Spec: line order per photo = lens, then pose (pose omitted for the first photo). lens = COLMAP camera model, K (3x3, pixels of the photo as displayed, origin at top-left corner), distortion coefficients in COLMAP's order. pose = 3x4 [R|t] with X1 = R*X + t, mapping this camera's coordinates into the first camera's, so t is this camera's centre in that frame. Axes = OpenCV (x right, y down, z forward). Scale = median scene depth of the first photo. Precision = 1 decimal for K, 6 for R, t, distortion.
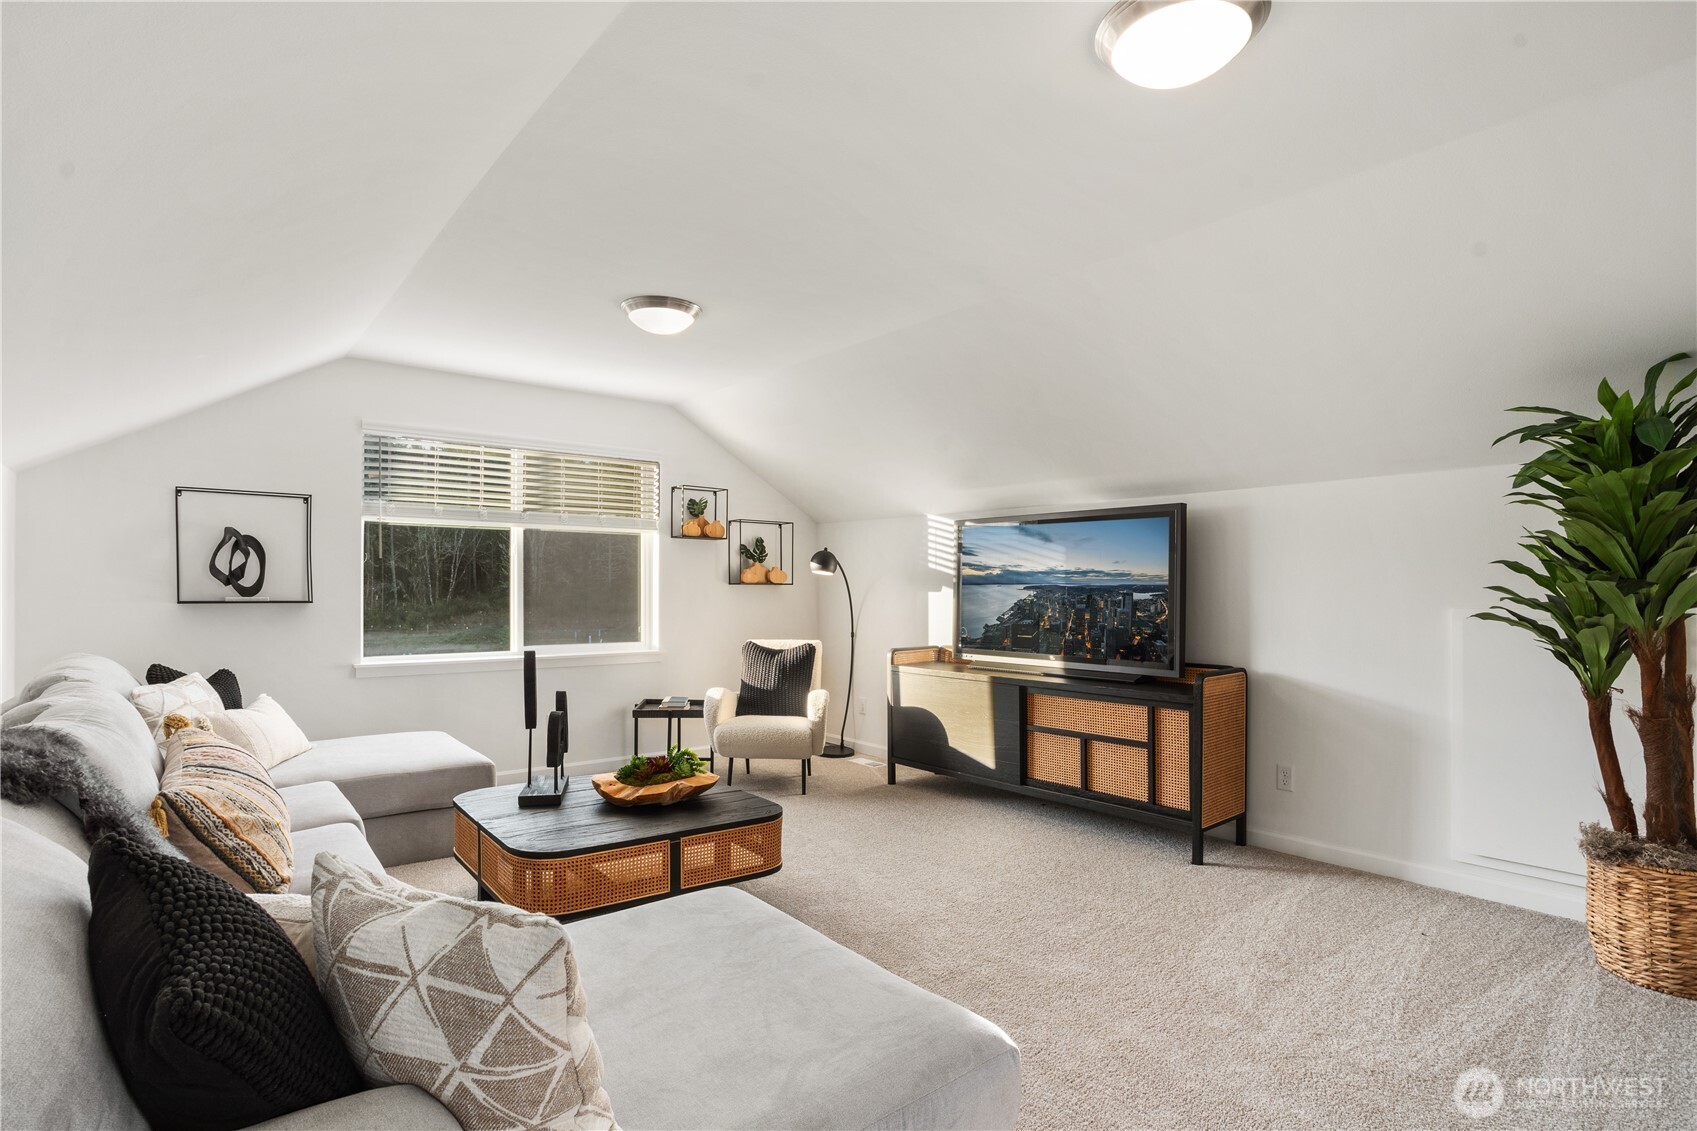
lens RADIAL K [[859.1, 0, 838.0], [0, 859.1, 602.7], [0, 0, 1]] dist [-0.004911, -0.000445]
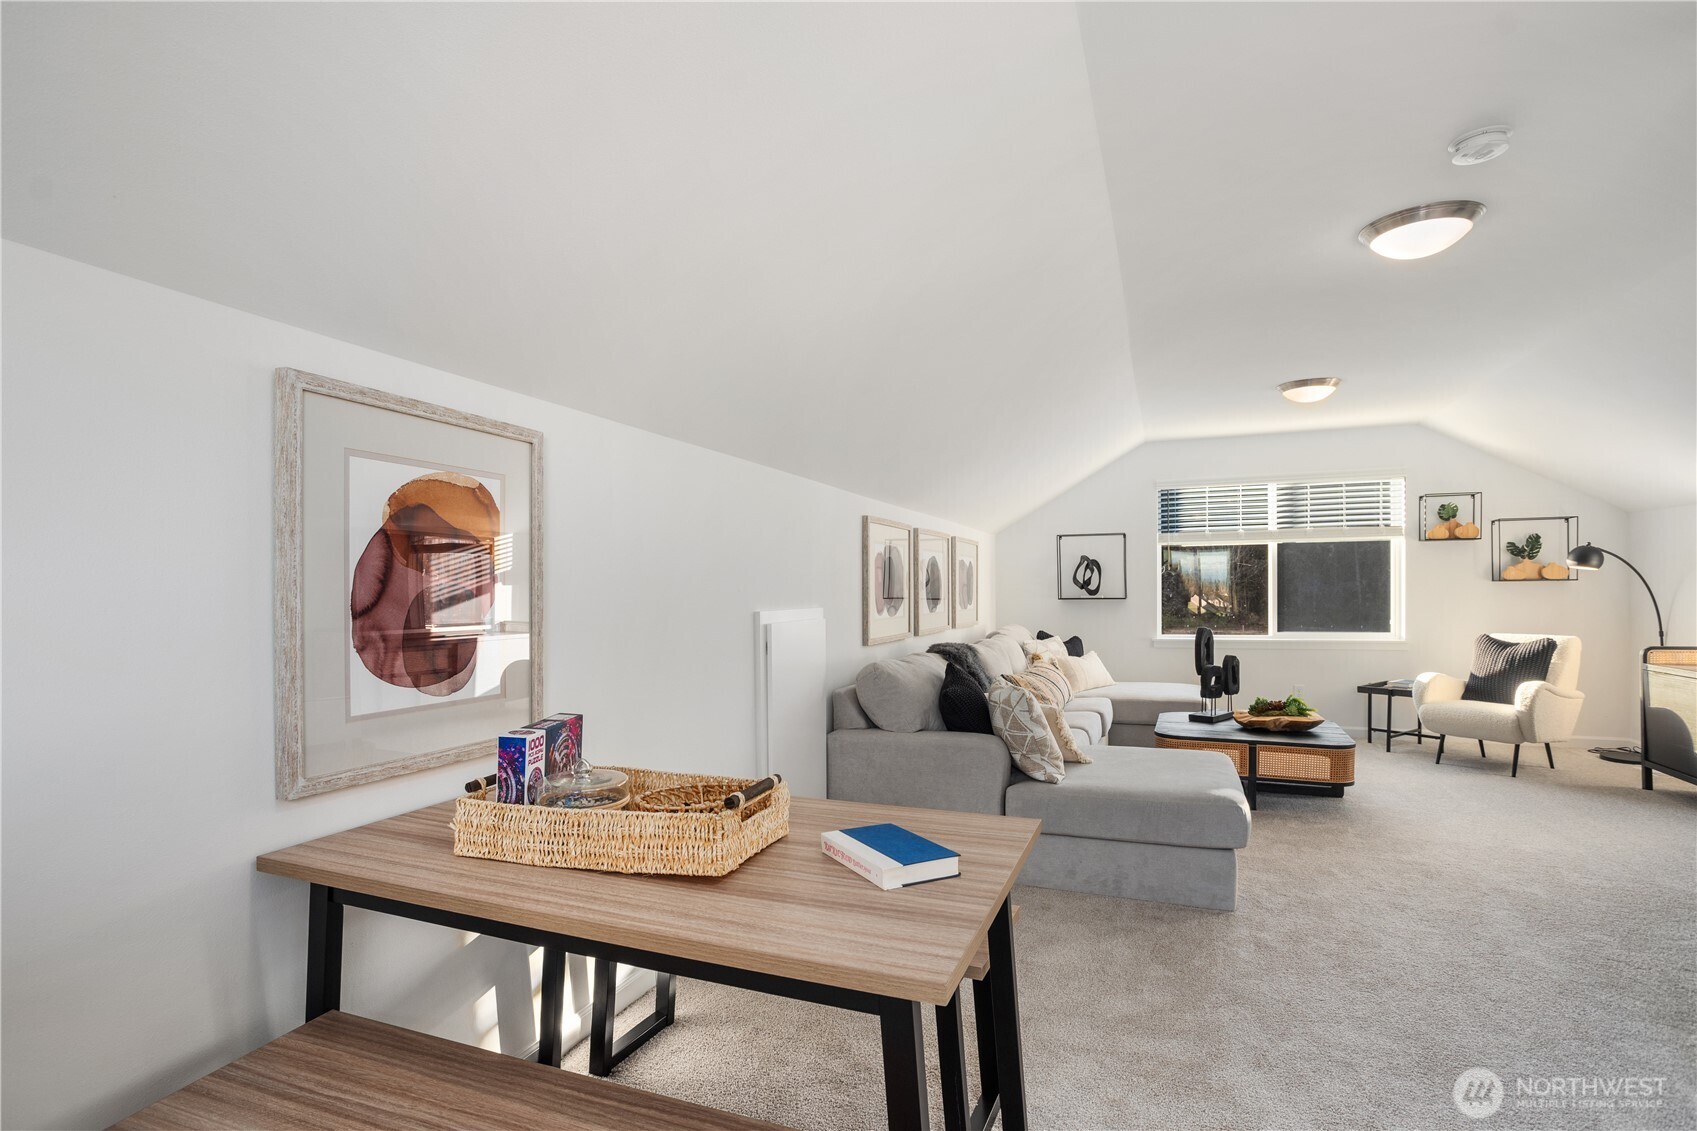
lens RADIAL K [[859.1, 0, 838.0], [0, 859.1, 602.7], [0, 0, 1]] dist [-0.004911, -0.000445]
pose [[0.519417, 0.000470, -0.854521, 0.407836], [-0.000460, 1.000000, 0.000270, 0.005608], [0.854521, 0.000253, 0.519417, -0.258819]]
